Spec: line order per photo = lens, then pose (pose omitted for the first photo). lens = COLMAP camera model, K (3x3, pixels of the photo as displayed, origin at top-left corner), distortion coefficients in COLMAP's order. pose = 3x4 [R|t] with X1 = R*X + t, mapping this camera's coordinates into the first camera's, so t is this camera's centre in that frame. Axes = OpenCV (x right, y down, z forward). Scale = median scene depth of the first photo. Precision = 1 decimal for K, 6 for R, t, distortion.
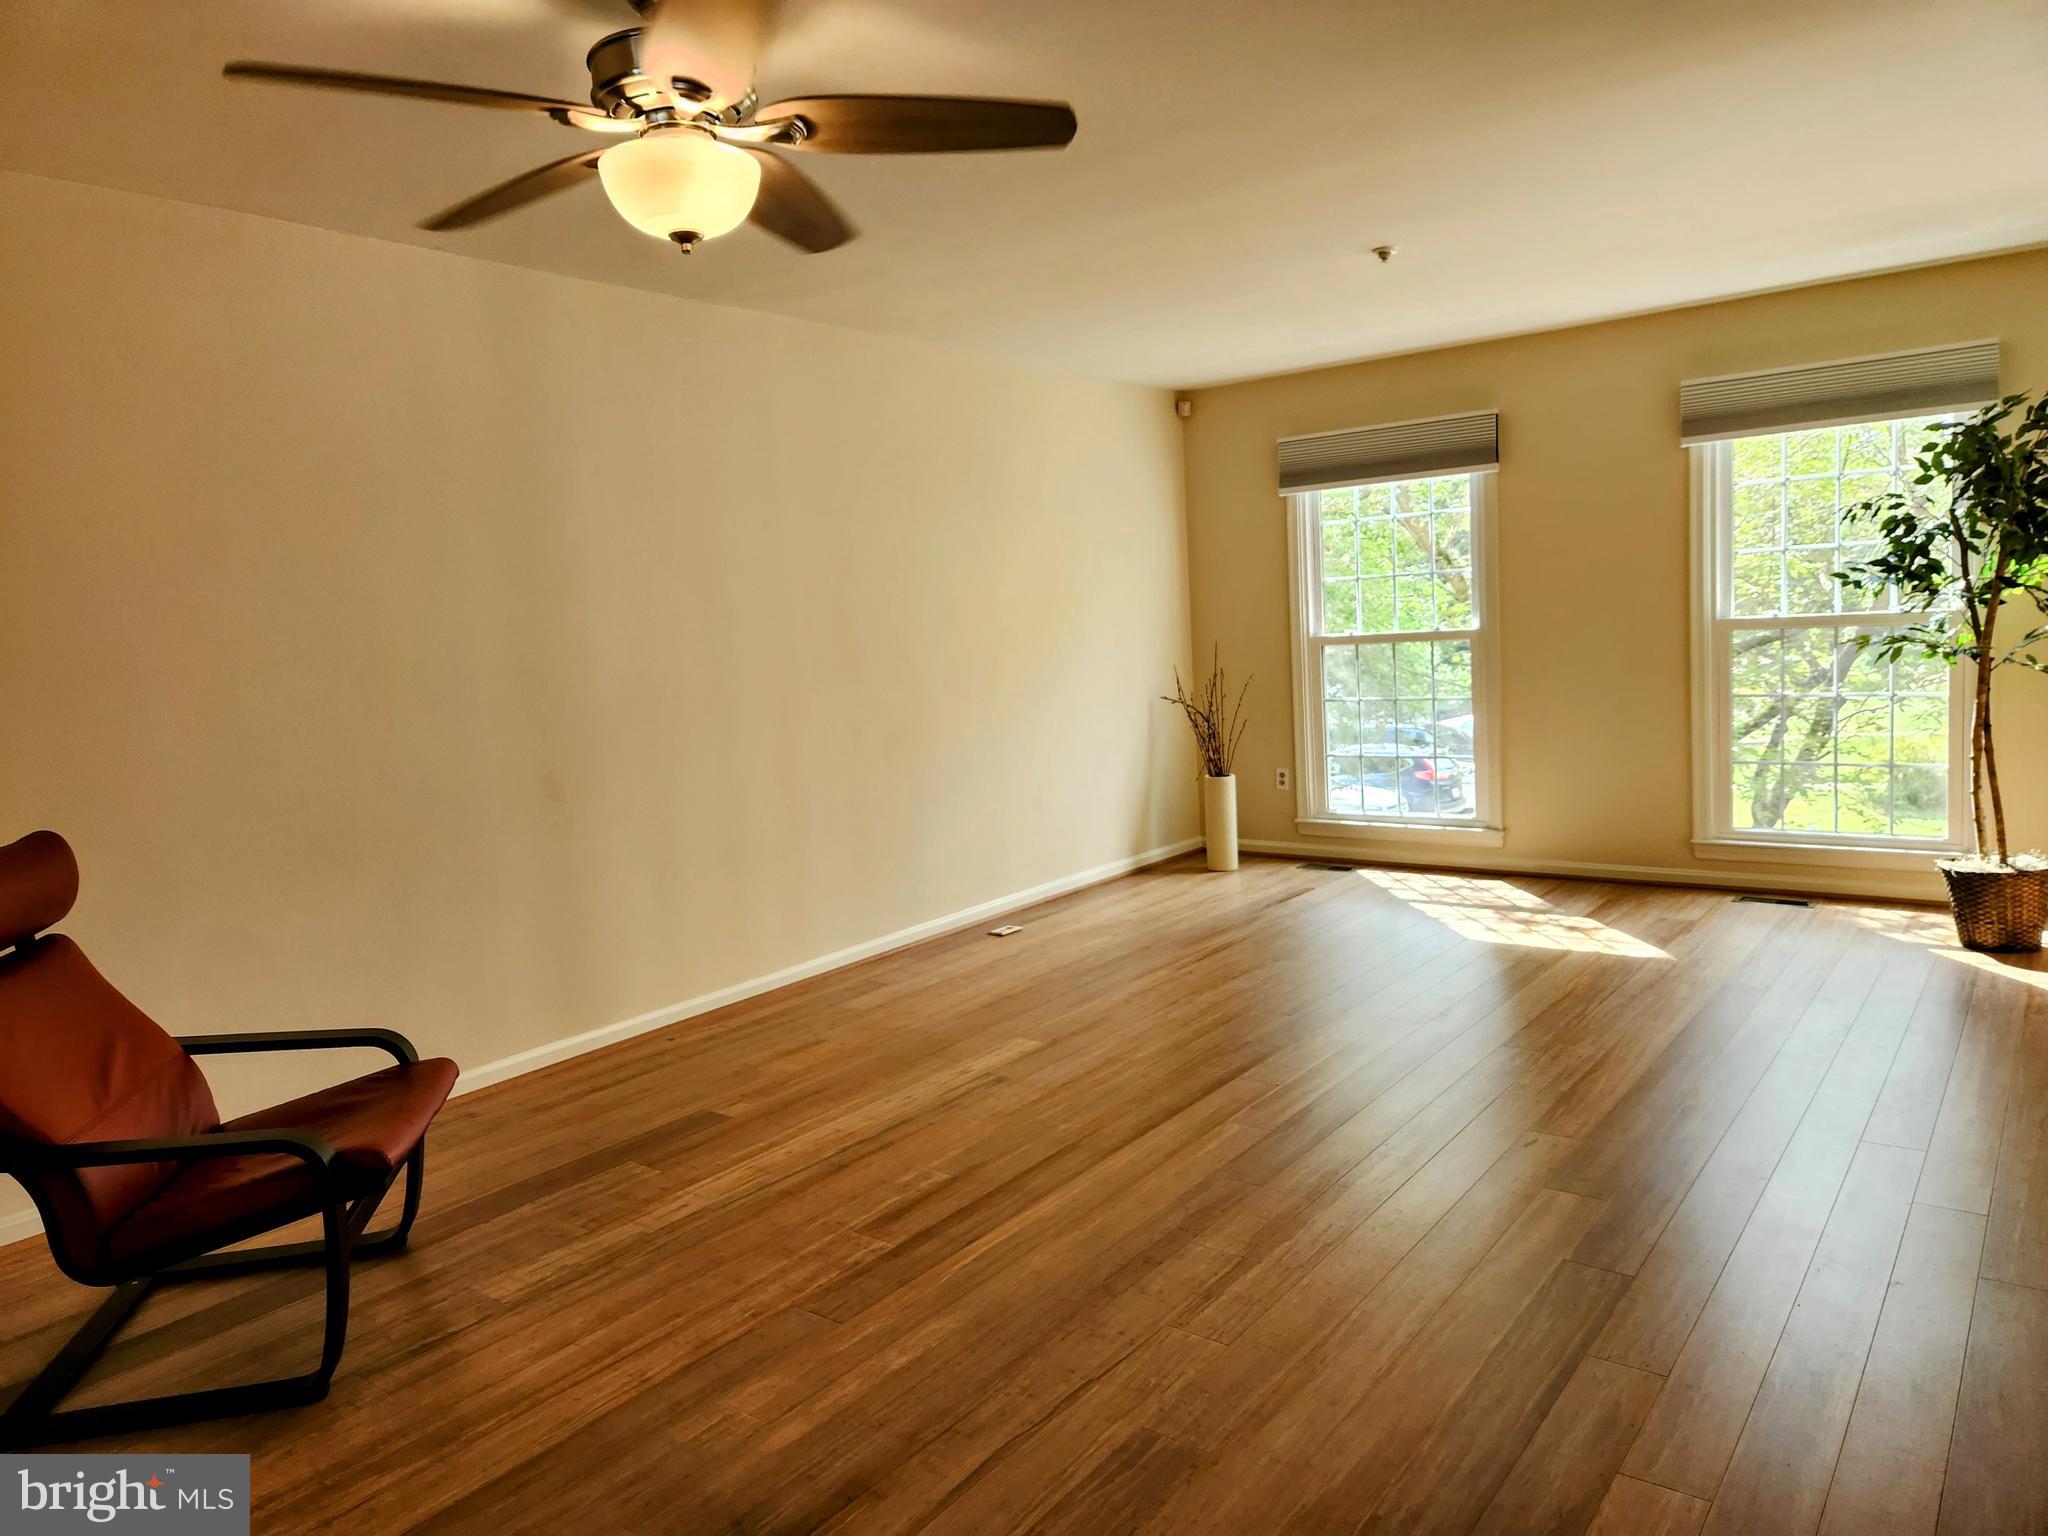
lens RADIAL K [[1384.1, 0, 1005.2], [0, 1384.1, 738.7], [0, 0, 1]] dist [0.083539, -0.087964]
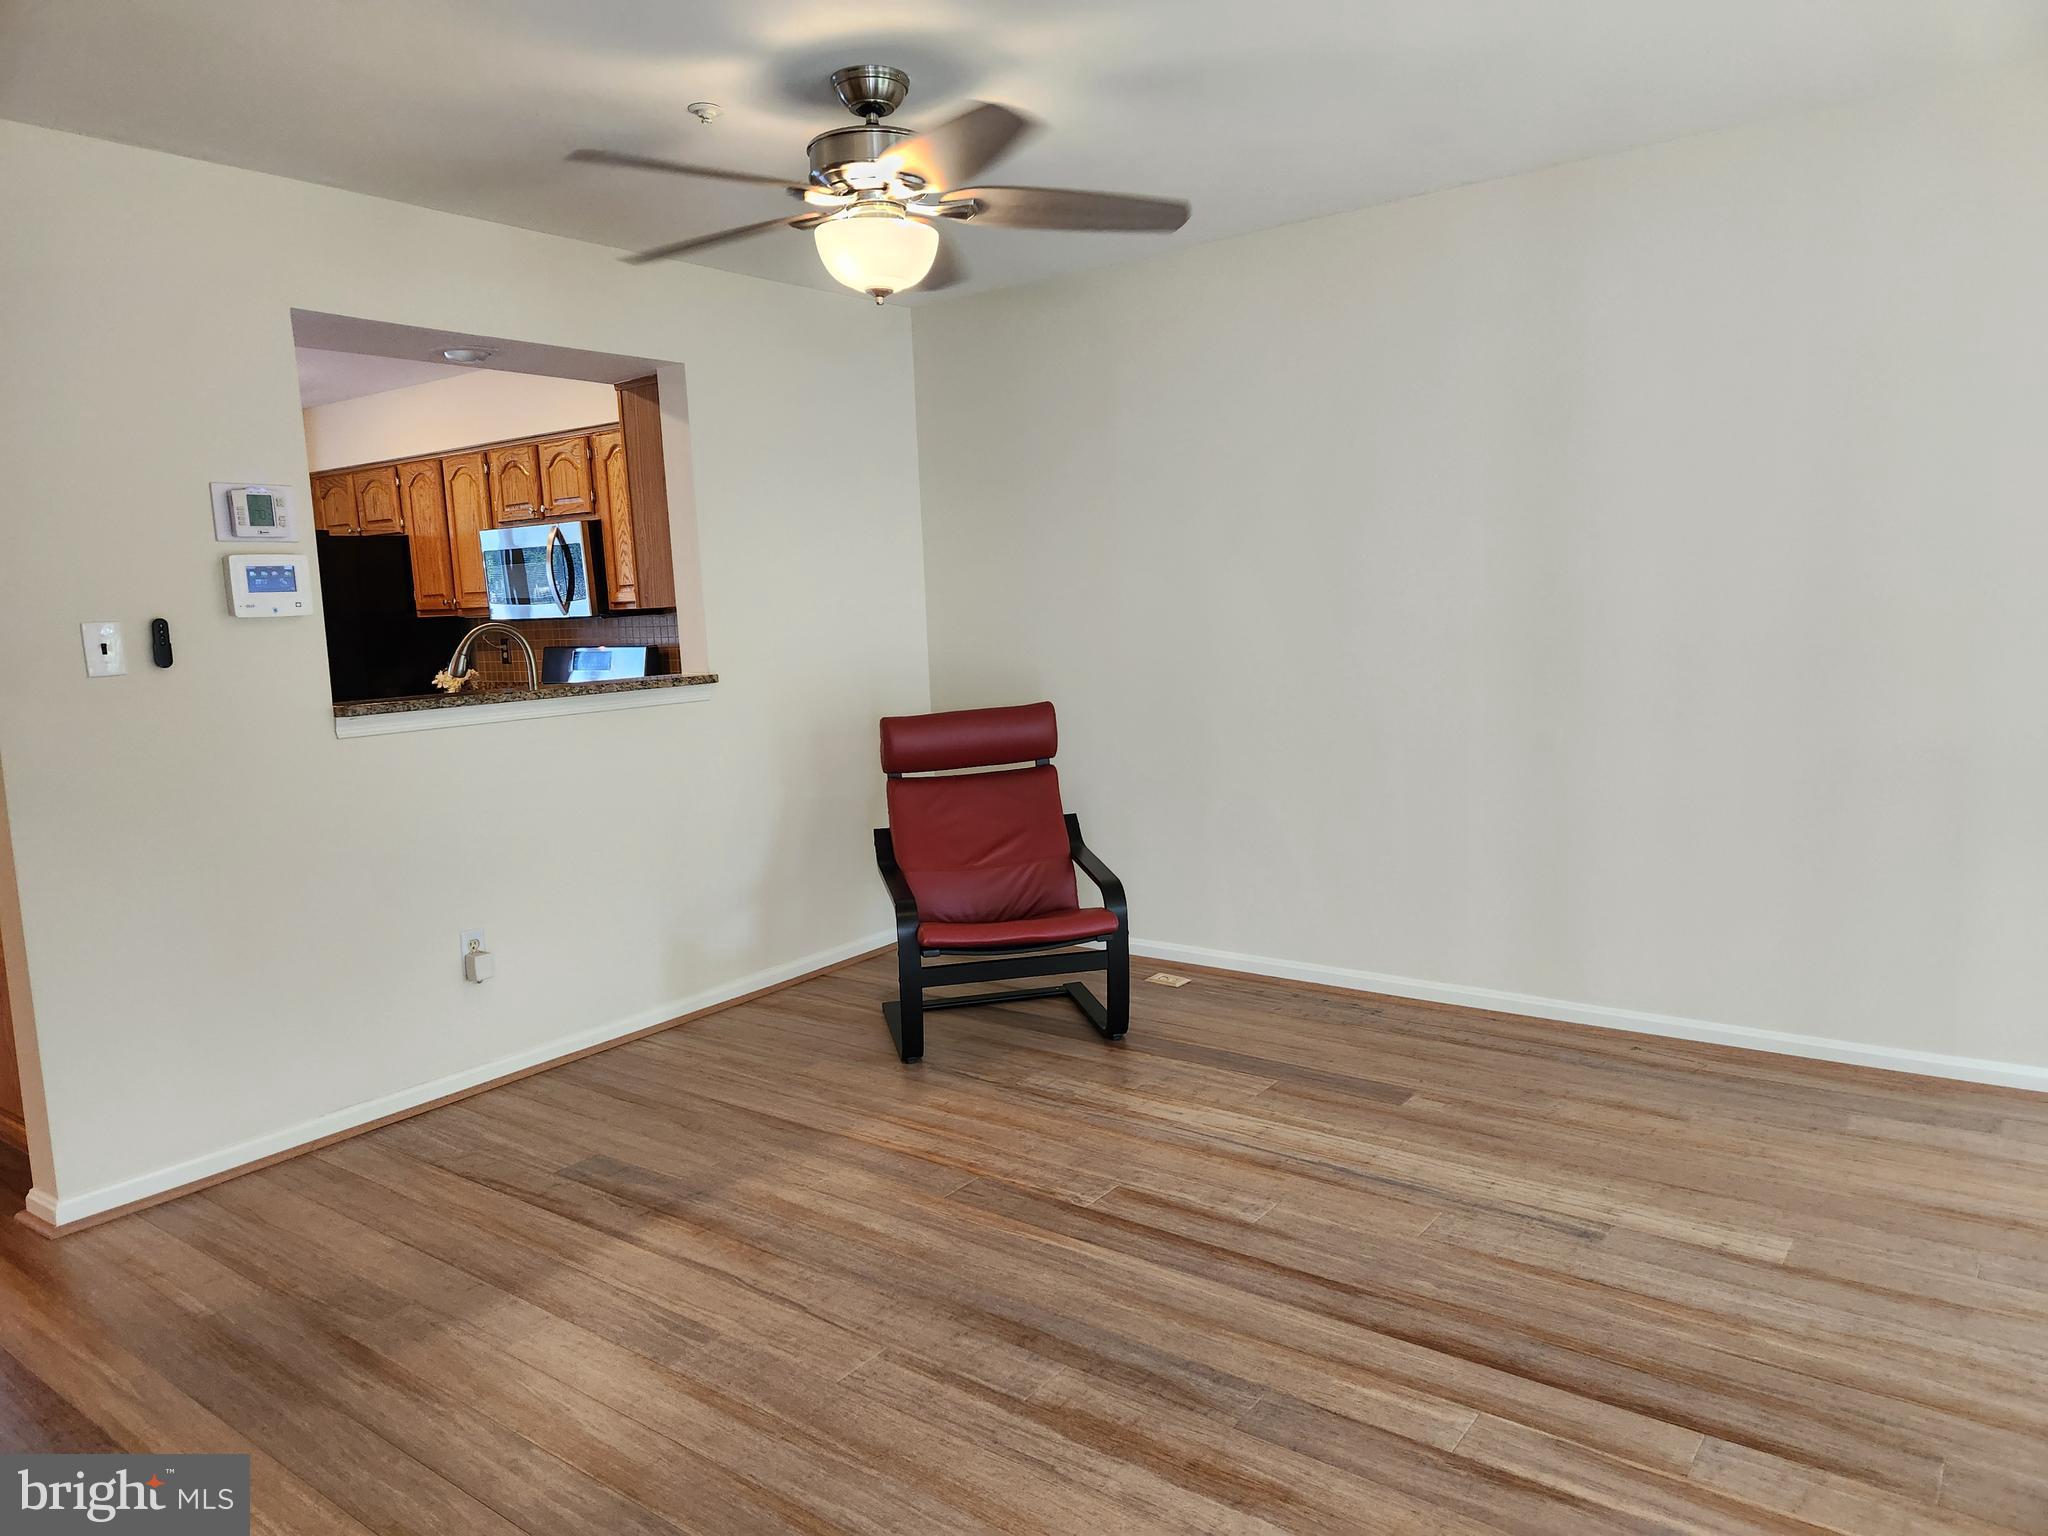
lens RADIAL K [[1356.4, 0, 1017.6], [0, 1356.4, 753.0], [0, 0, 1]] dist [0.085756, -0.081476]
pose [[0.010188, 0.169525, -0.985473, 0.533032], [-0.045657, 0.984575, 0.168899, -0.084734], [0.998905, 0.043273, 0.017770, 0.566432]]
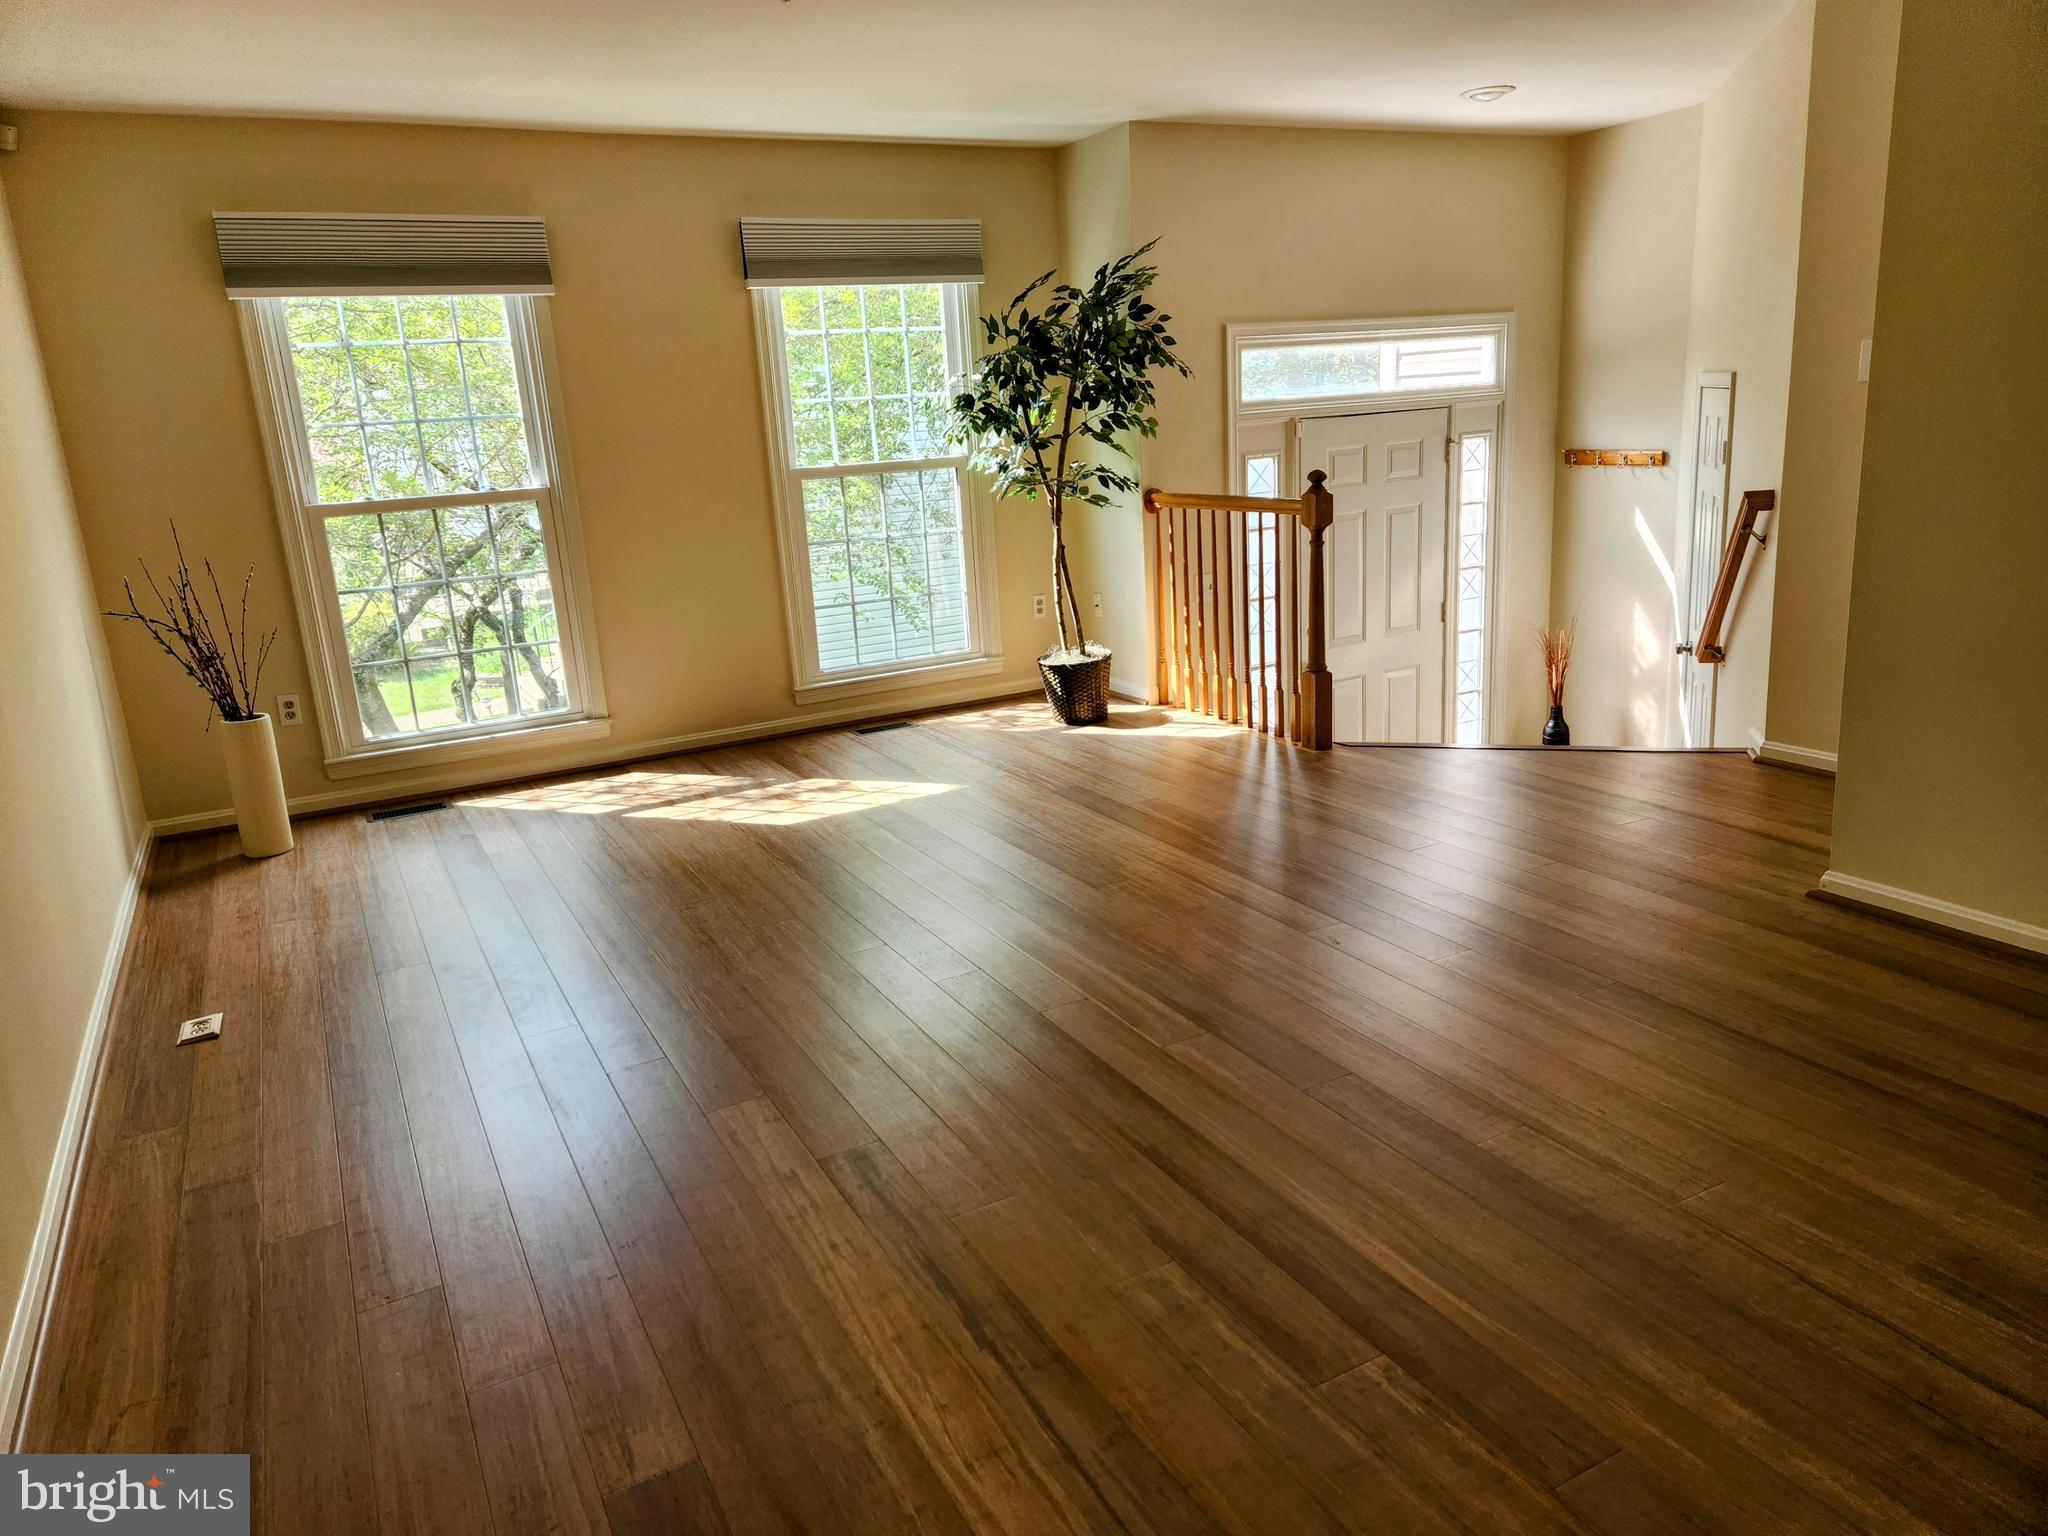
lens RADIAL K [[1356.4, 0, 1017.6], [0, 1356.4, 753.0], [0, 0, 1]] dist [0.085756, -0.081476]
pose [[0.401899, -0.201168, 0.893313, -0.428387], [0.116981, 0.978855, 0.167802, -0.036756], [-0.908181, 0.037062, 0.416934, 0.537508]]
